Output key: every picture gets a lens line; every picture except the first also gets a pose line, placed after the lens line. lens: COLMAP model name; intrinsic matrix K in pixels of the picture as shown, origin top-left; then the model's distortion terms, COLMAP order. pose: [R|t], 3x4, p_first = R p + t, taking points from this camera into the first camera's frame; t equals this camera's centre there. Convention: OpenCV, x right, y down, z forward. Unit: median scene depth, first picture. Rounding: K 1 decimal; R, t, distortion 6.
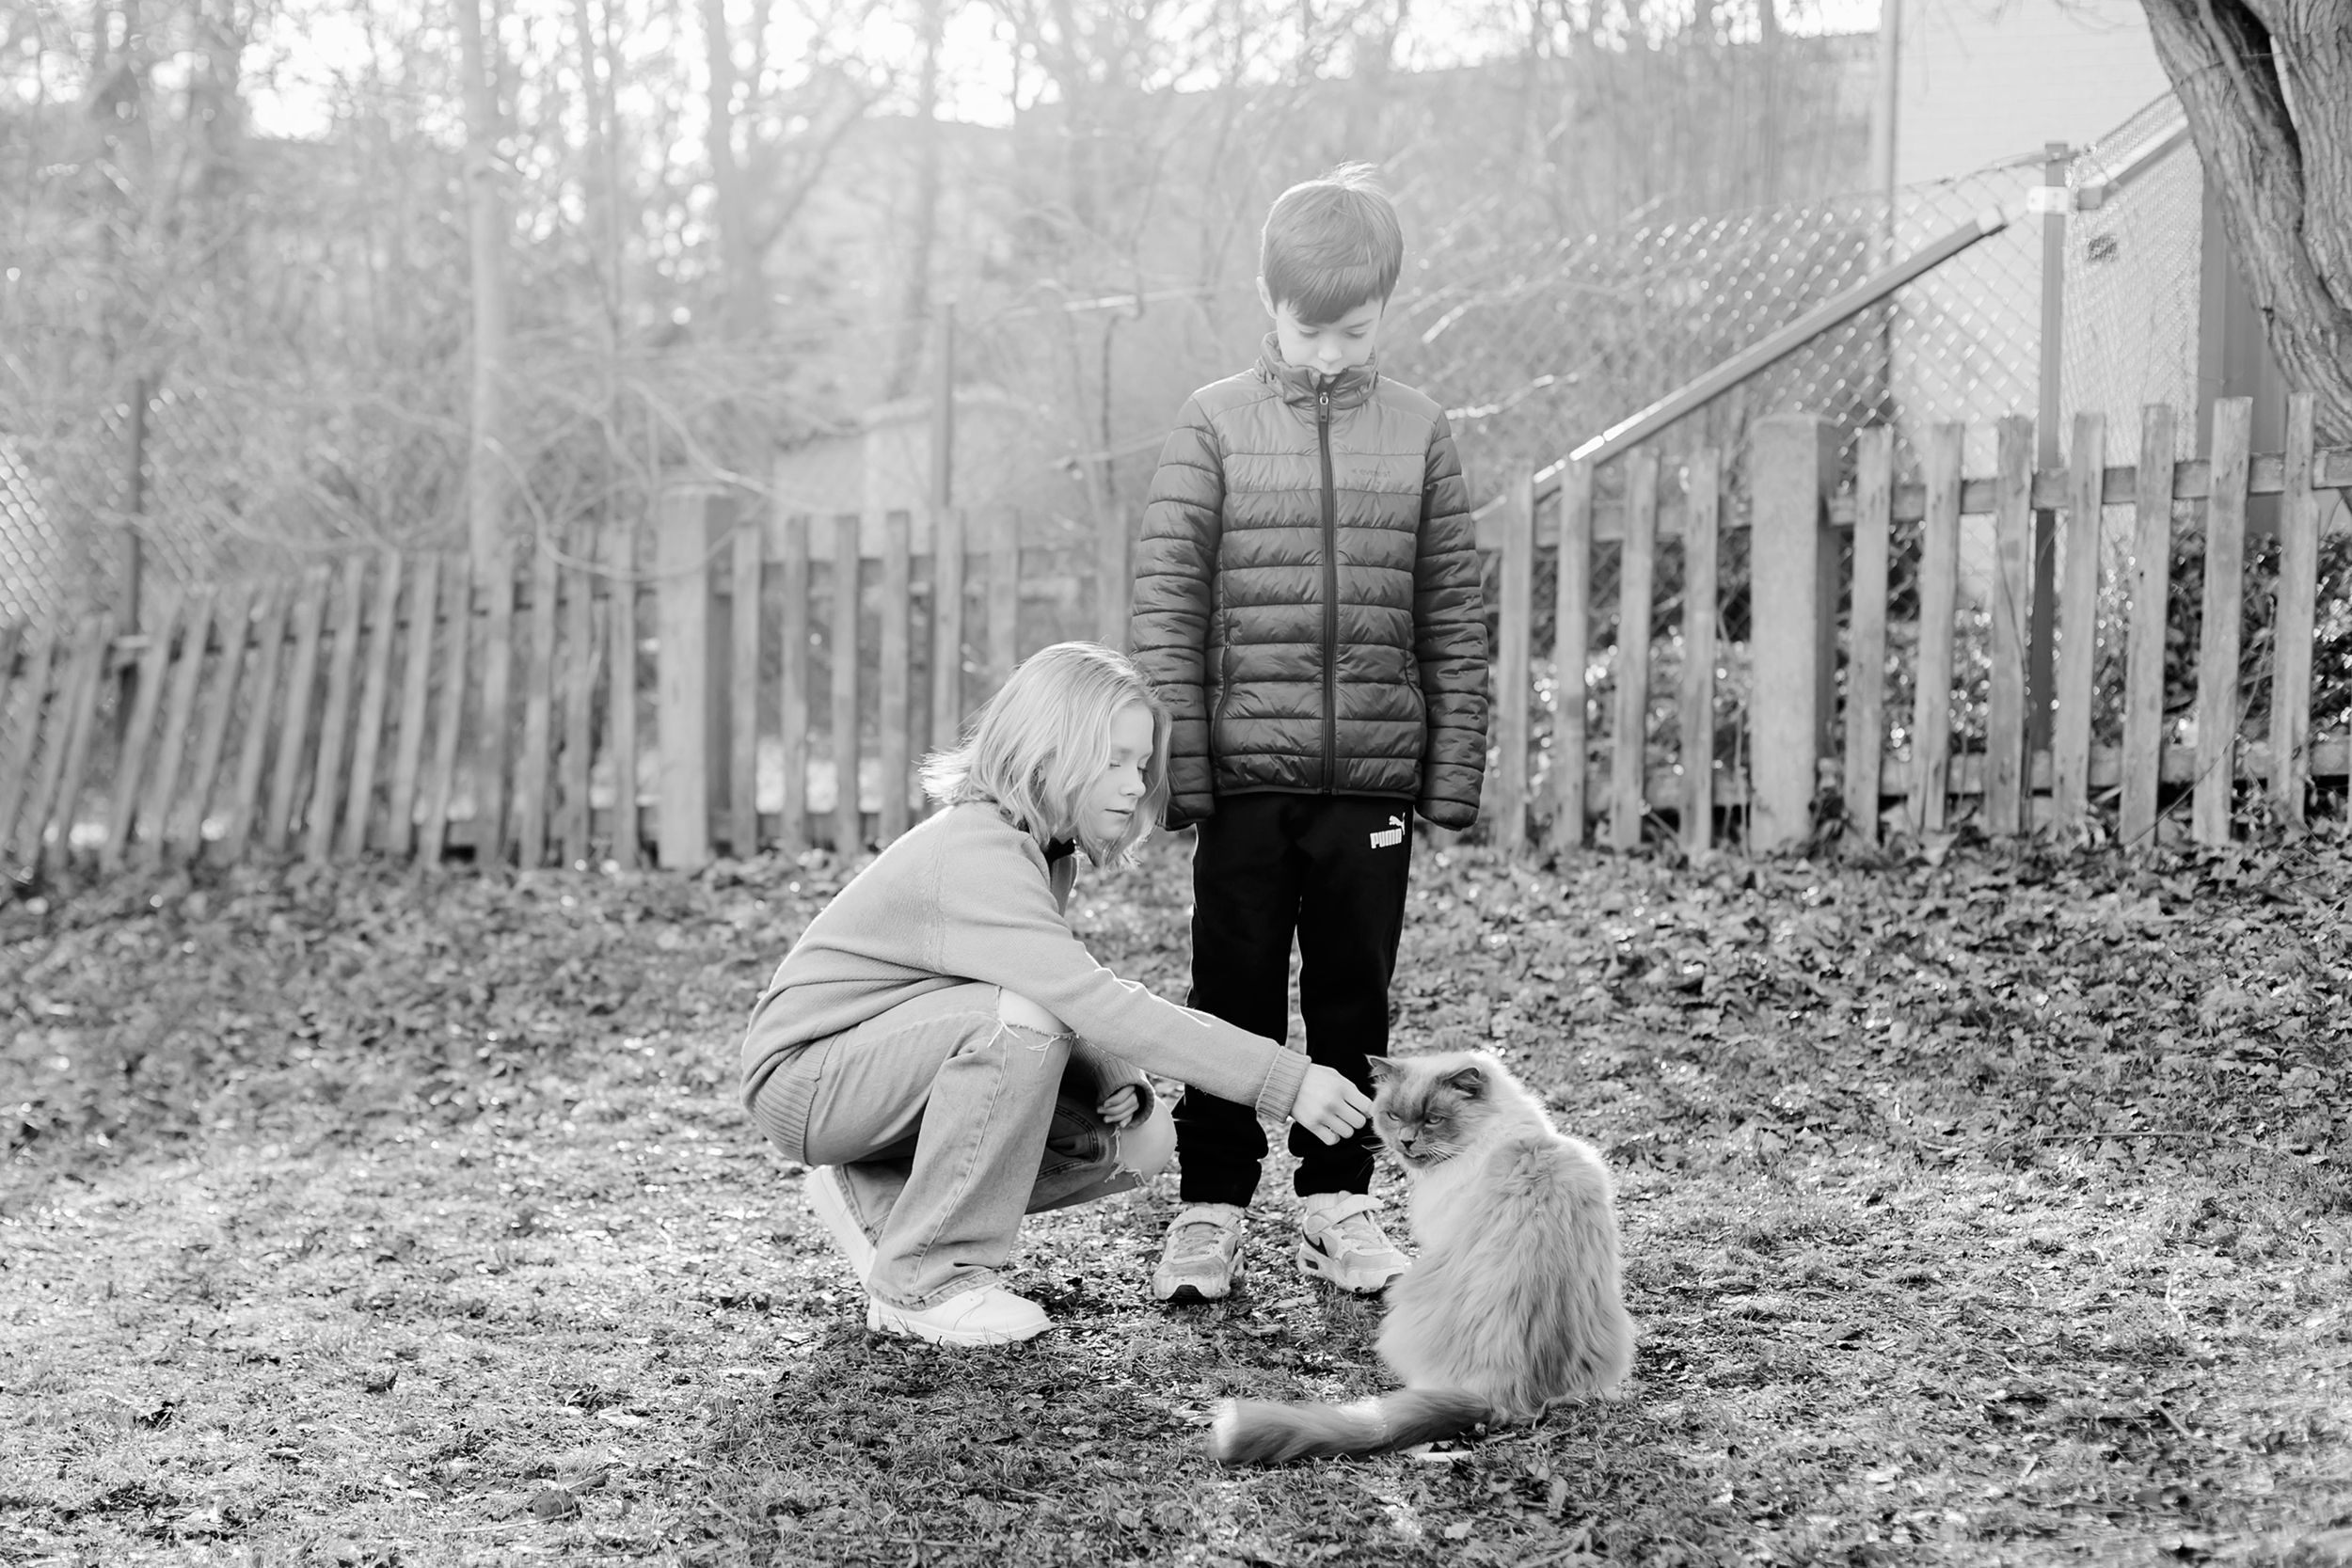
lens RADIAL K [[3921.7, 0, 1083.6], [0, 3921.7, 842.7], [0, 0, 1]] dist [0.007584, -0.072051]
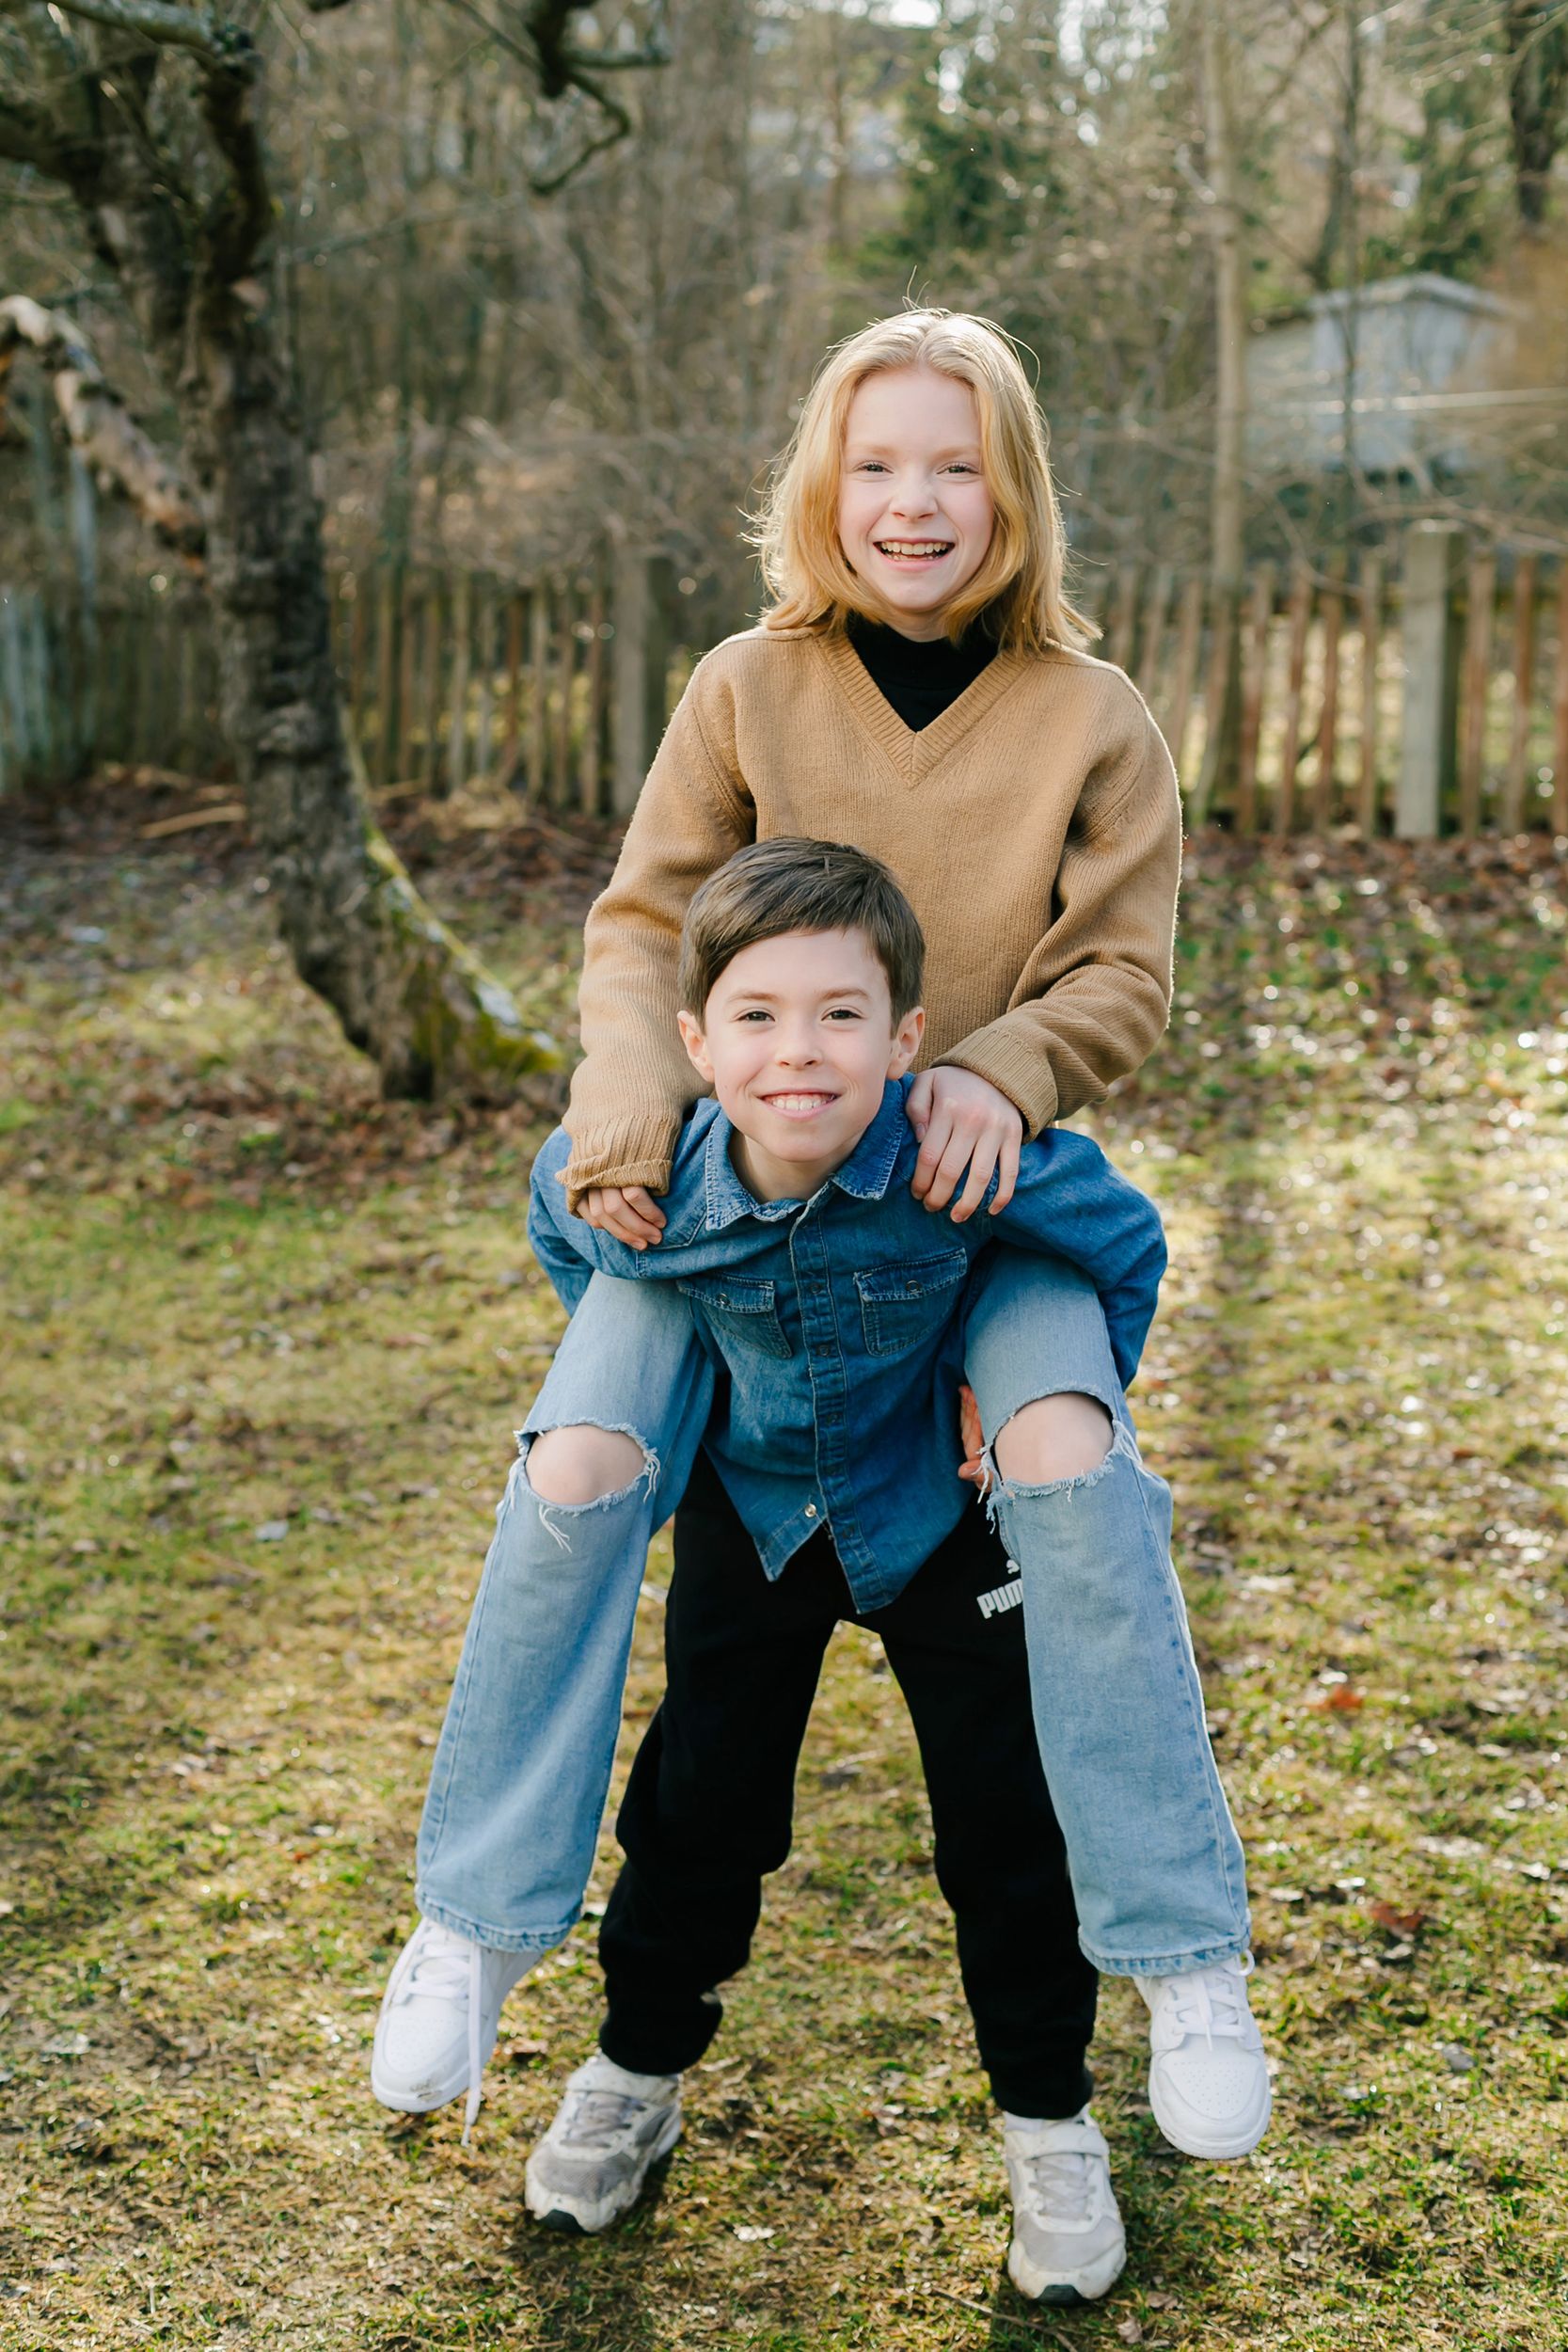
lens RADIAL K [[3568.3, 0, 784.0], [0, 3568.3, 1176.0], [0, 0, 1]] dist [0.004752, -0.102387]
pose [[0.985252, 0.032757, -0.167947, -0.136145], [-0.007827, 0.989105, 0.147003, -0.066434], [0.170932, -0.143520, 0.974774, -0.186999]]
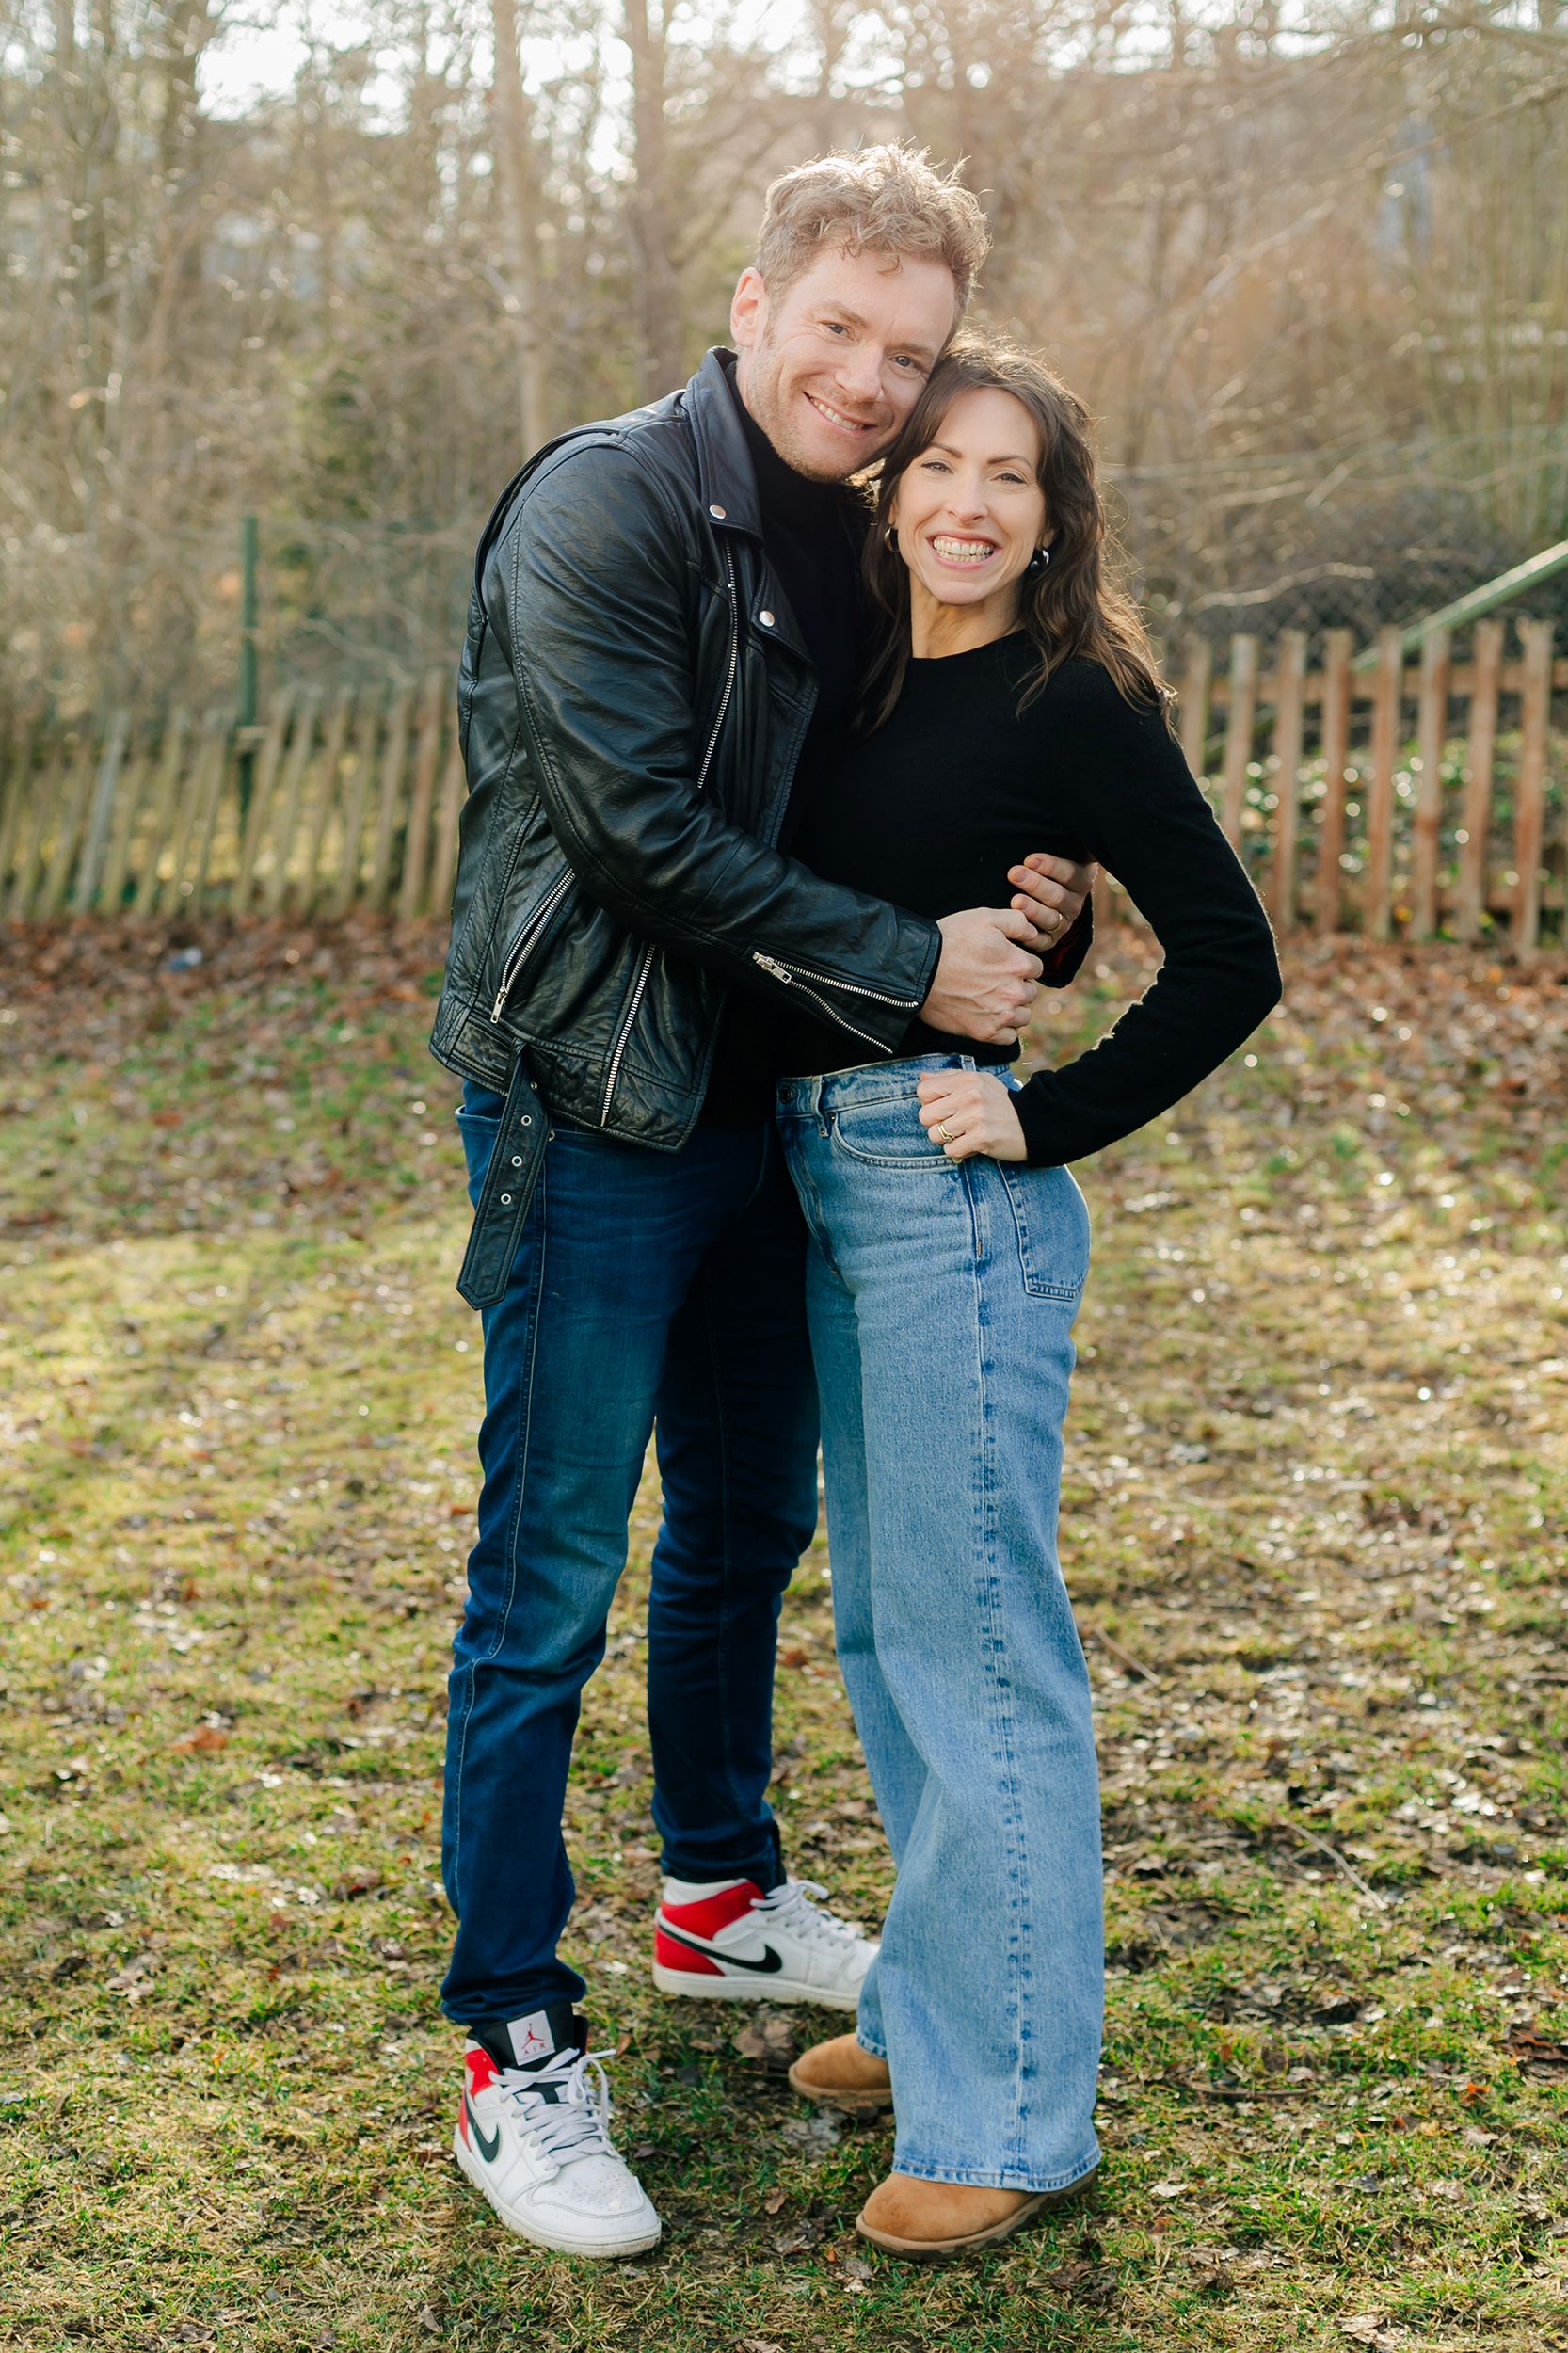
lens RADIAL K [[3630.4, 0, 784.0], [0, 3630.4, 1176.5], [0, 0, 1]] dist [0.008111, -0.115292]
pose [[0.999020, 0.006337, -0.043808, -0.034462], [-0.001325, 0.993537, 0.113498, -0.061452], [0.044244, -0.113329, 0.992572, -0.203620]]
